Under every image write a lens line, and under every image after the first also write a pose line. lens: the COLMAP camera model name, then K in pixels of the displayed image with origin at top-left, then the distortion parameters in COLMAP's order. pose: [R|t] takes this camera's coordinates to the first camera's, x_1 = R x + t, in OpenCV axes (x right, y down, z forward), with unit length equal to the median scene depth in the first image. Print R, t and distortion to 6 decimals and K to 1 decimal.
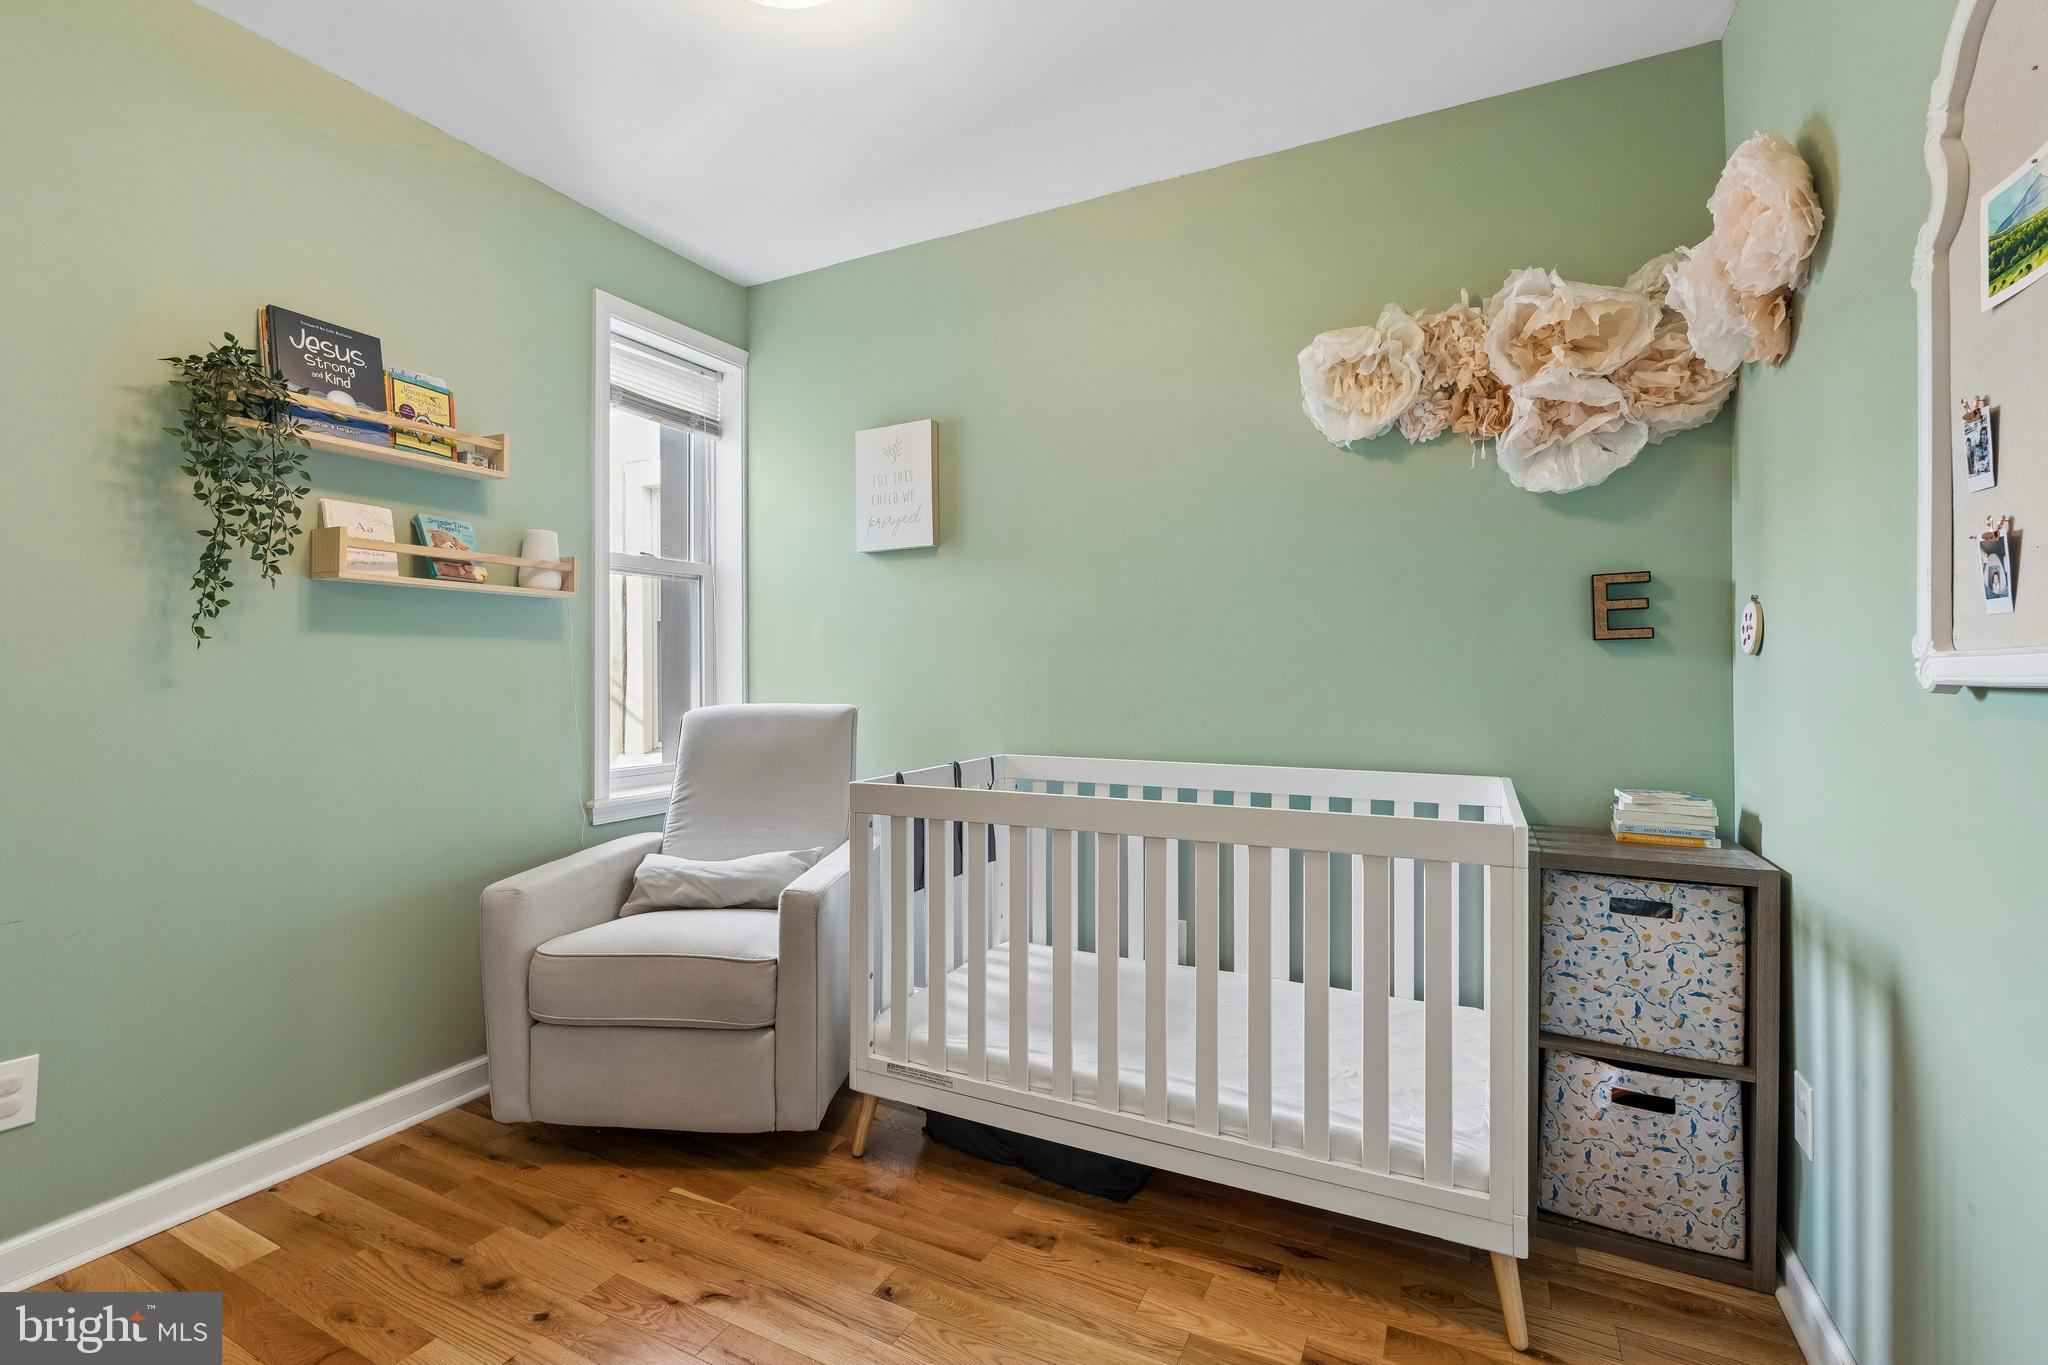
lens RADIAL K [[900.5, 0, 1024.8], [0, 900.5, 668.7], [0, 0, 1]] dist [-0.005688, 0.000667]
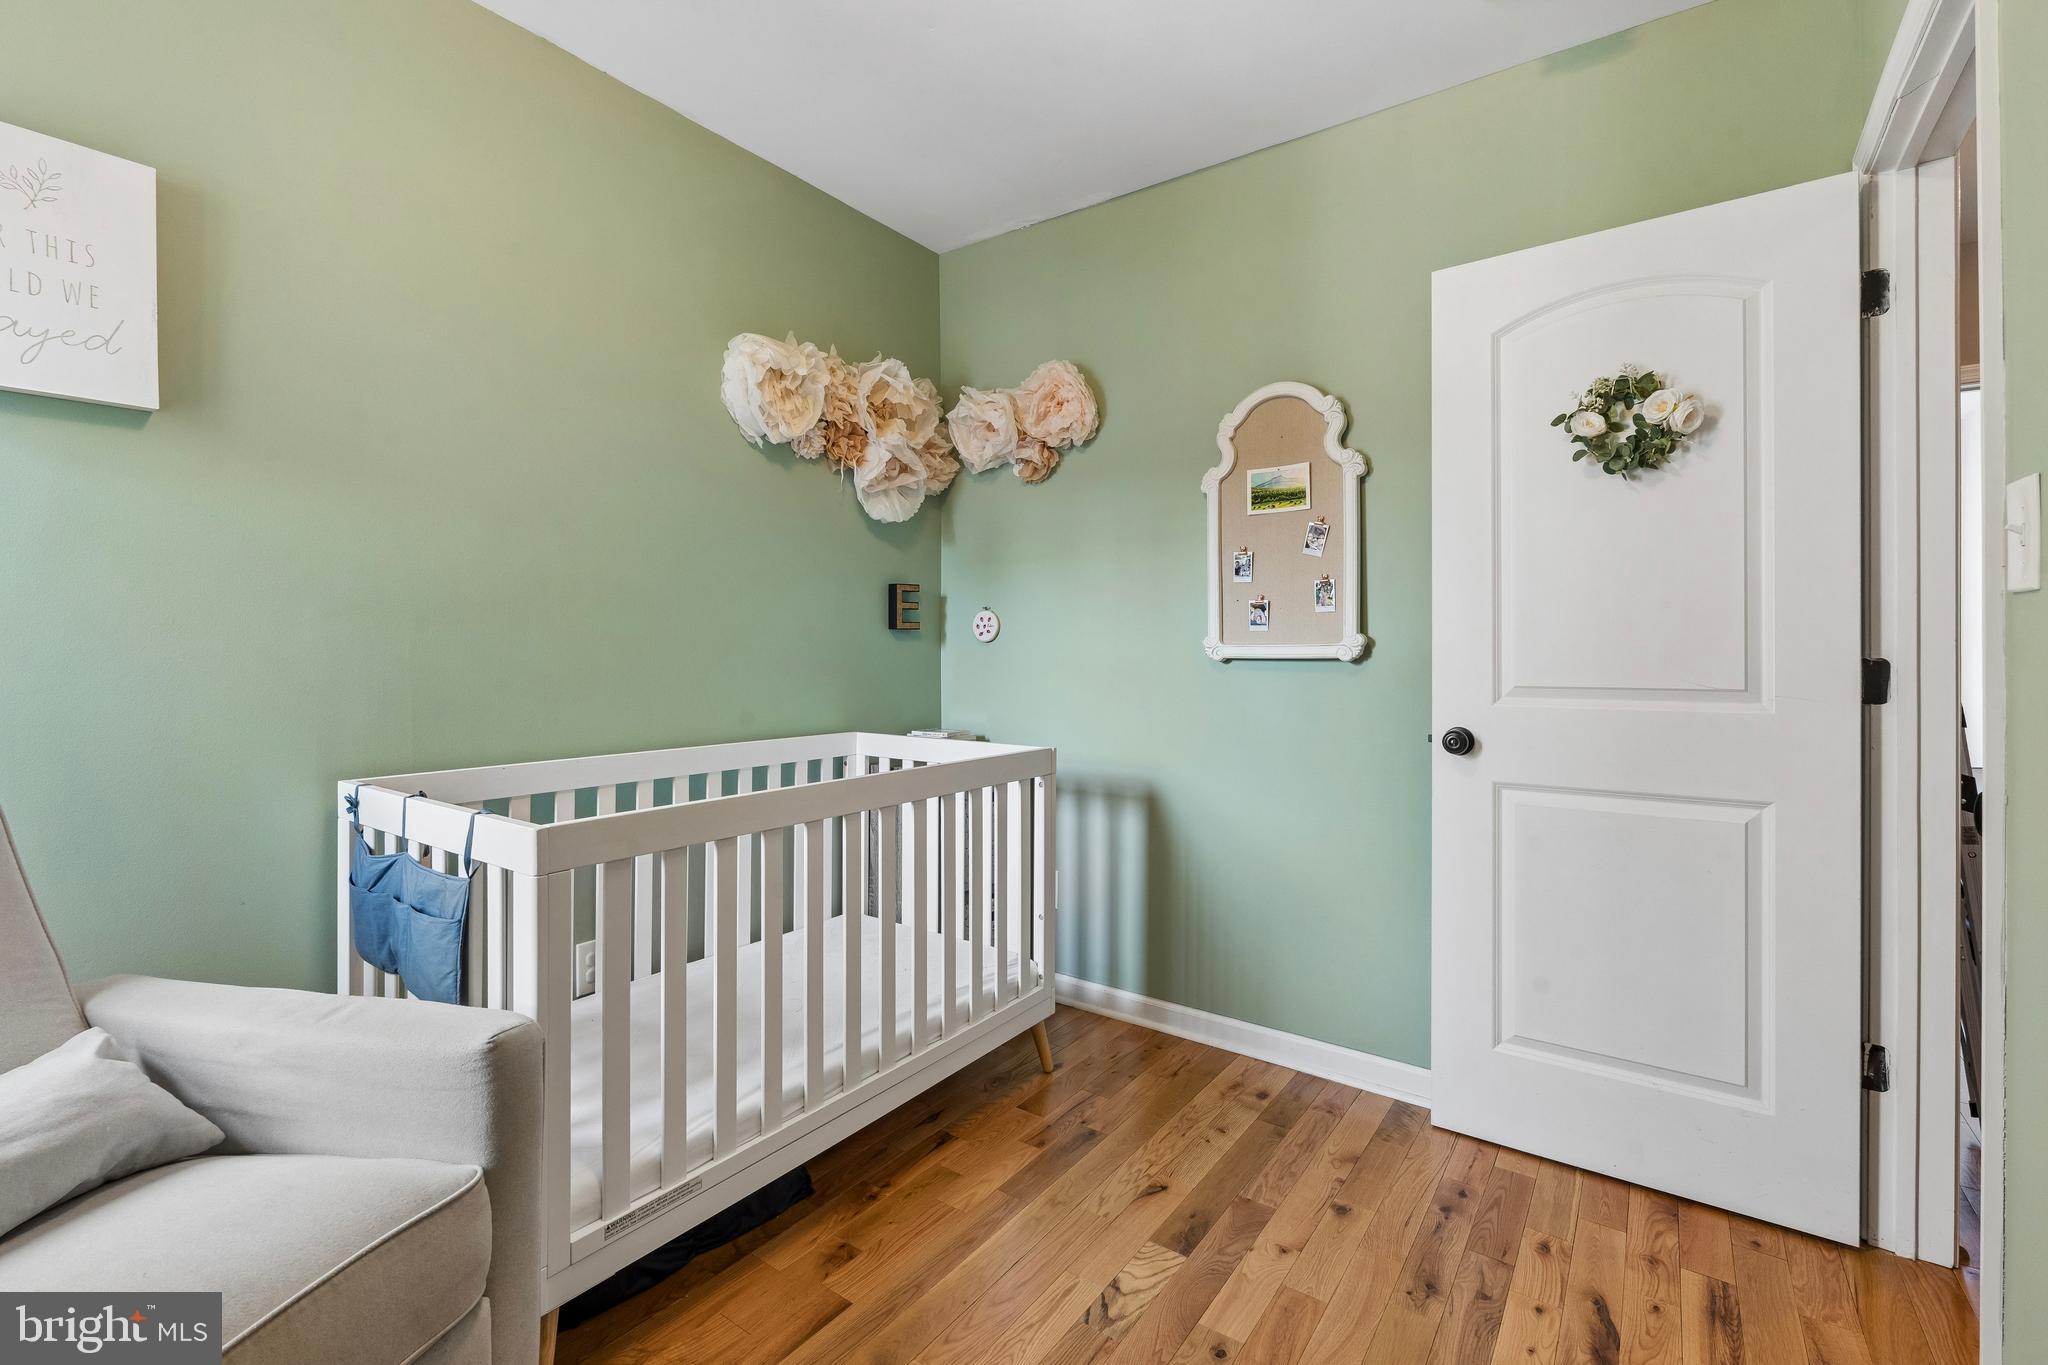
lens RADIAL K [[900.5, 0, 1028.5], [0, 900.5, 653.3], [0, 0, 1]] dist [-0.005688, 0.000667]
pose [[0.153883, -0.002237, 0.988086, -0.780170], [-0.008275, 0.999959, 0.003553, 0.000438], [-0.988054, -0.008723, 0.153859, 0.590113]]
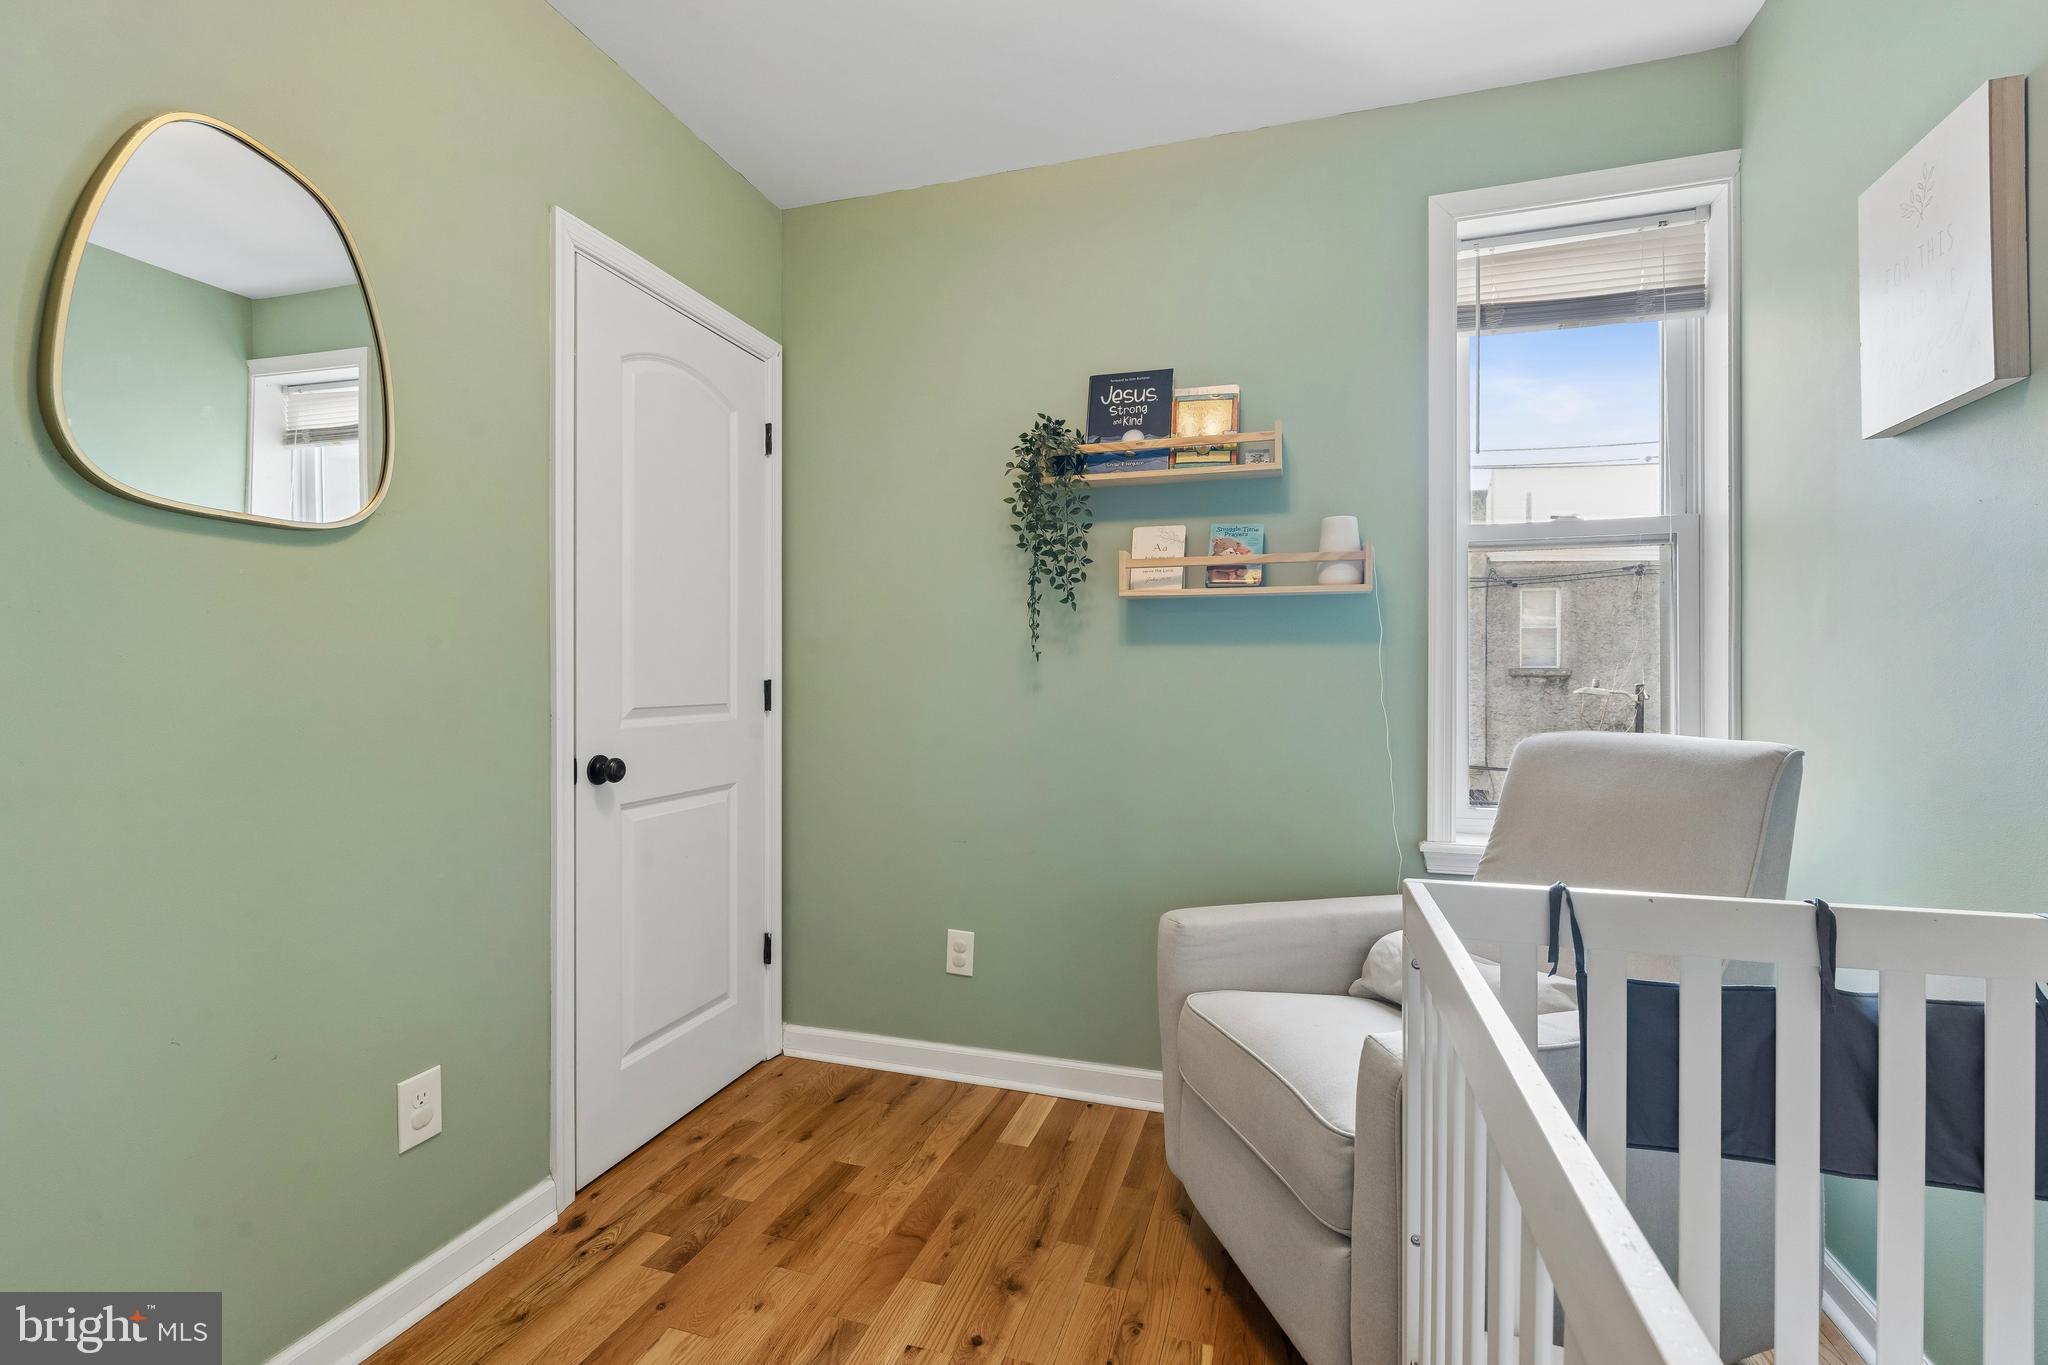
lens RADIAL K [[900.5, 0, 1025.8], [0, 900.5, 680.0], [0, 0, 1]] dist [-0.005688, 0.000667]
pose [[0.159905, 0.006865, -0.987109, 0.335370], [0.001512, 0.999973, 0.007199, -0.004428], [0.987131, -0.002644, 0.159890, 0.696862]]
